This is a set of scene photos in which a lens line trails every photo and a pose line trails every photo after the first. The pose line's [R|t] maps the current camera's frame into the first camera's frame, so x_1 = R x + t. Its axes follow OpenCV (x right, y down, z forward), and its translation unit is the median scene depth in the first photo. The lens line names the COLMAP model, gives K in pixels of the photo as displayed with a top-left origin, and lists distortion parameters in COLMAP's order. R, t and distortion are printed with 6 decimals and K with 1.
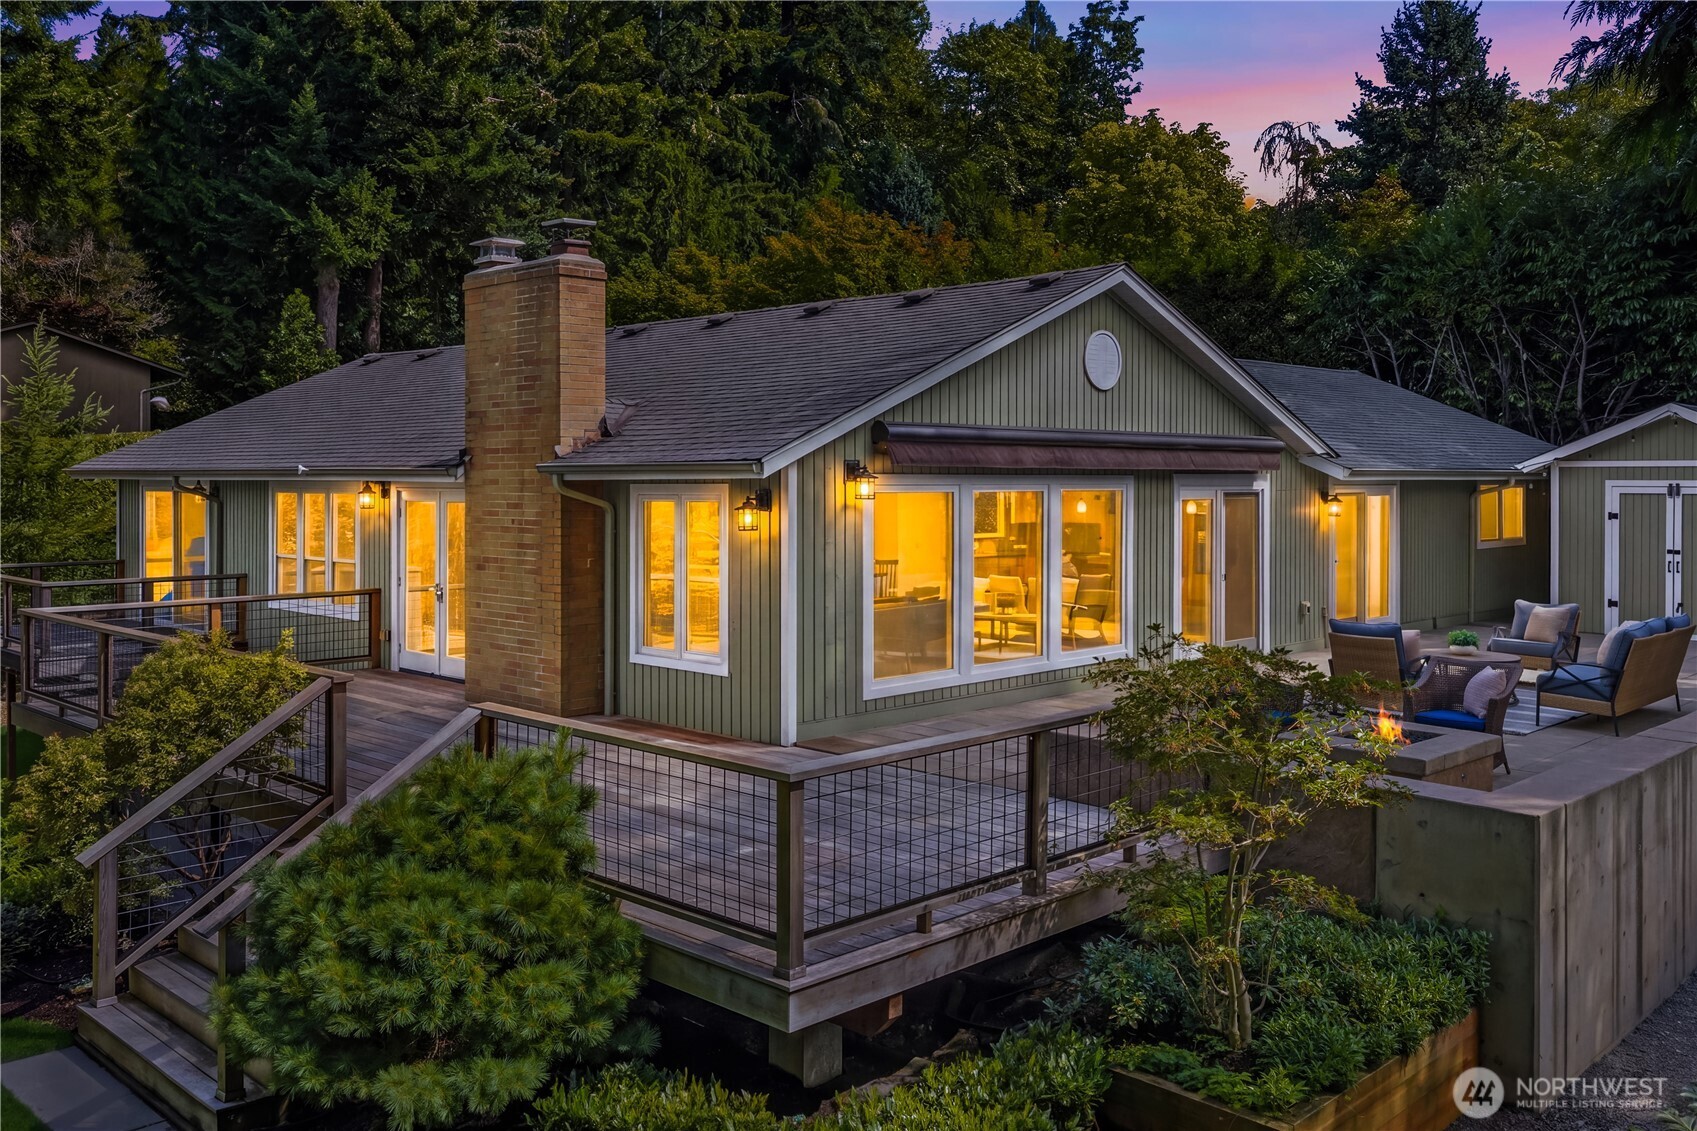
lens RADIAL K [[1426.1, 0, 840.7], [0, 1426.1, 481.6], [0, 0, 1]] dist [0.018949, -0.037663]
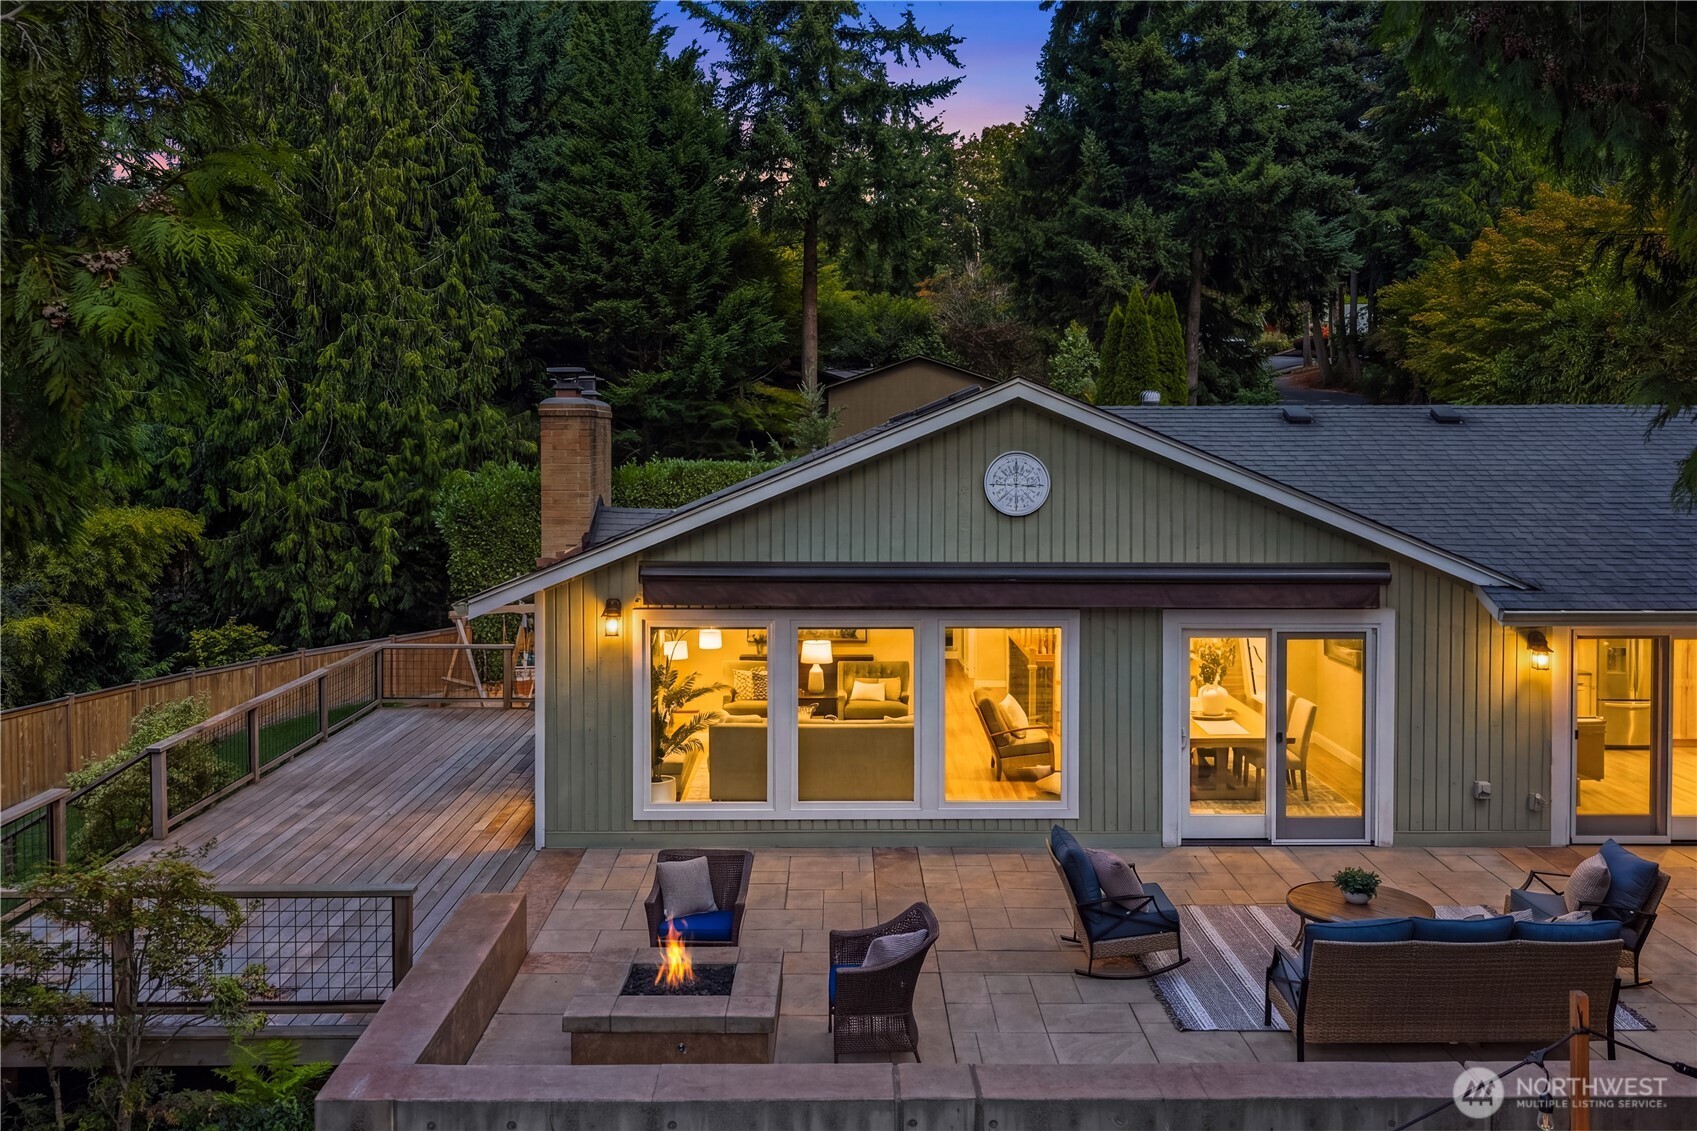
lens RADIAL K [[1426.1, 0, 840.7], [0, 1426.1, 481.6], [0, 0, 1]] dist [0.018949, -0.037663]
pose [[0.704830, 0.020628, -0.709077, 0.727396], [-0.002494, 0.999643, 0.026602, -0.108065], [0.709372, -0.016981, 0.704629, 0.275485]]
